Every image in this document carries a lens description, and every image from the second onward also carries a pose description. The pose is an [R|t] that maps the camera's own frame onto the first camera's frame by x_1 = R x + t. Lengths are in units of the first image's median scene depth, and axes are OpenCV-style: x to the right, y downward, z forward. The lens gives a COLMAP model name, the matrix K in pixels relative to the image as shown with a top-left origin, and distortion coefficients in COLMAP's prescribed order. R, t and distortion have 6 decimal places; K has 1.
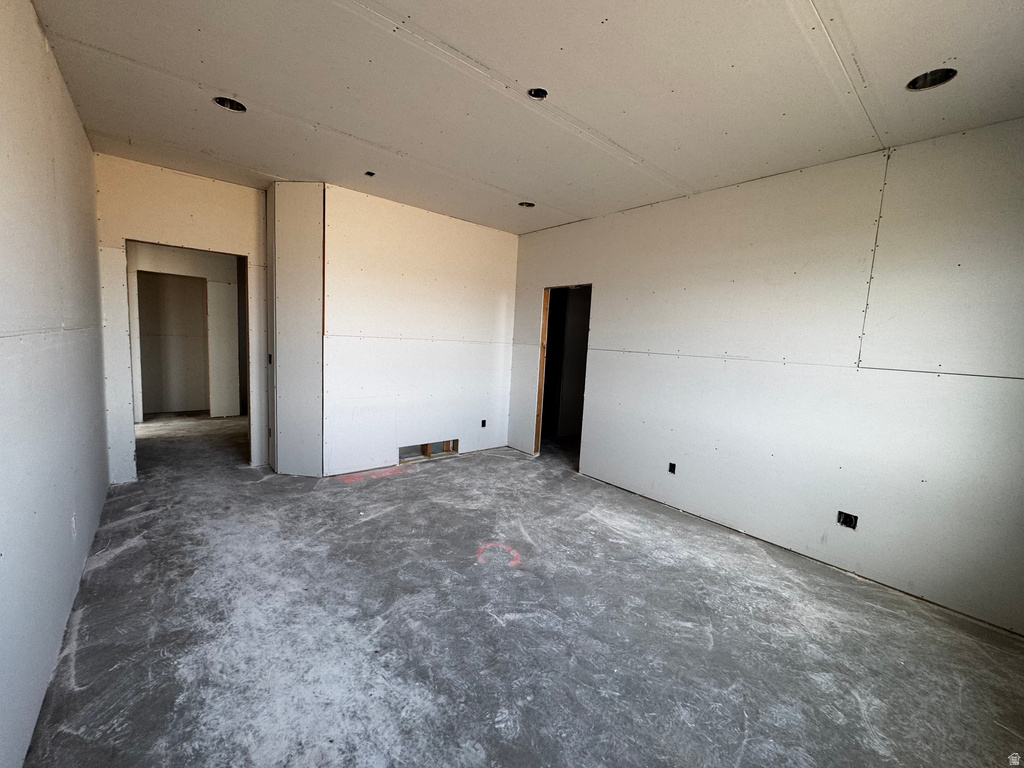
lens RADIAL K [[407.5, 0, 512.3], [0, 407.5, 381.5], [0, 0, 1]] dist [-0.003303, -0.000133]
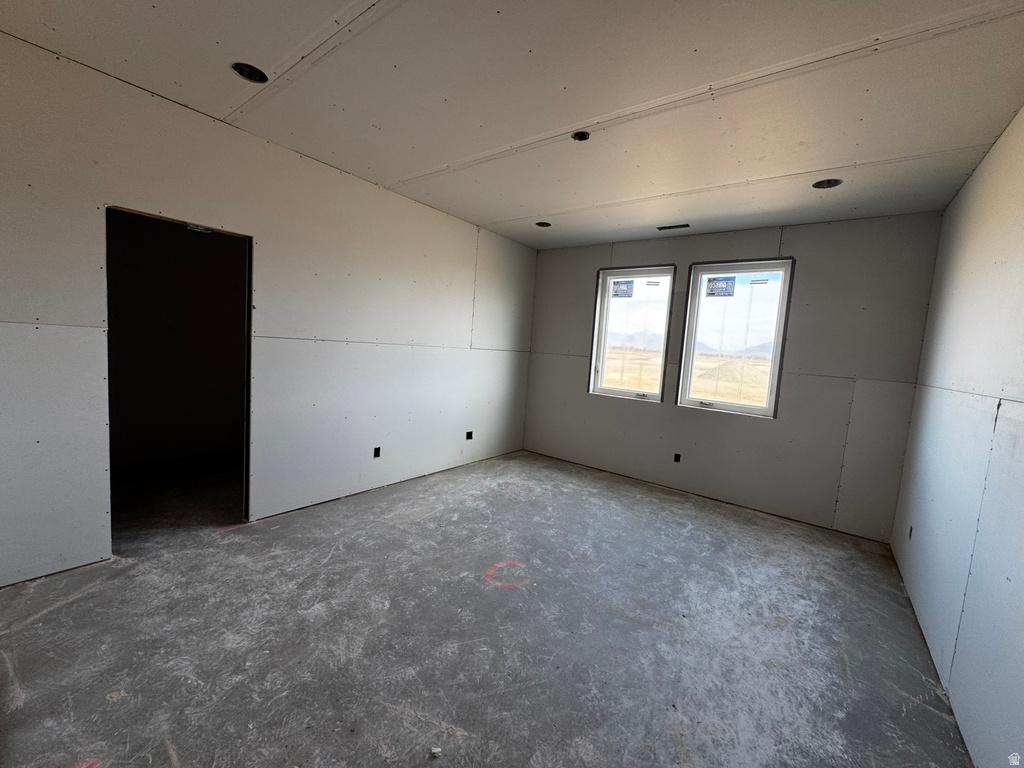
lens RADIAL K [[407.5, 0, 512.3], [0, 407.5, 381.5], [0, 0, 1]] dist [-0.003303, -0.000133]
pose [[-0.202236, -0.152389, 0.967408, -0.802252], [0.021423, 0.986895, 0.159937, -0.152376], [-0.979102, 0.053070, -0.196321, 1.045468]]
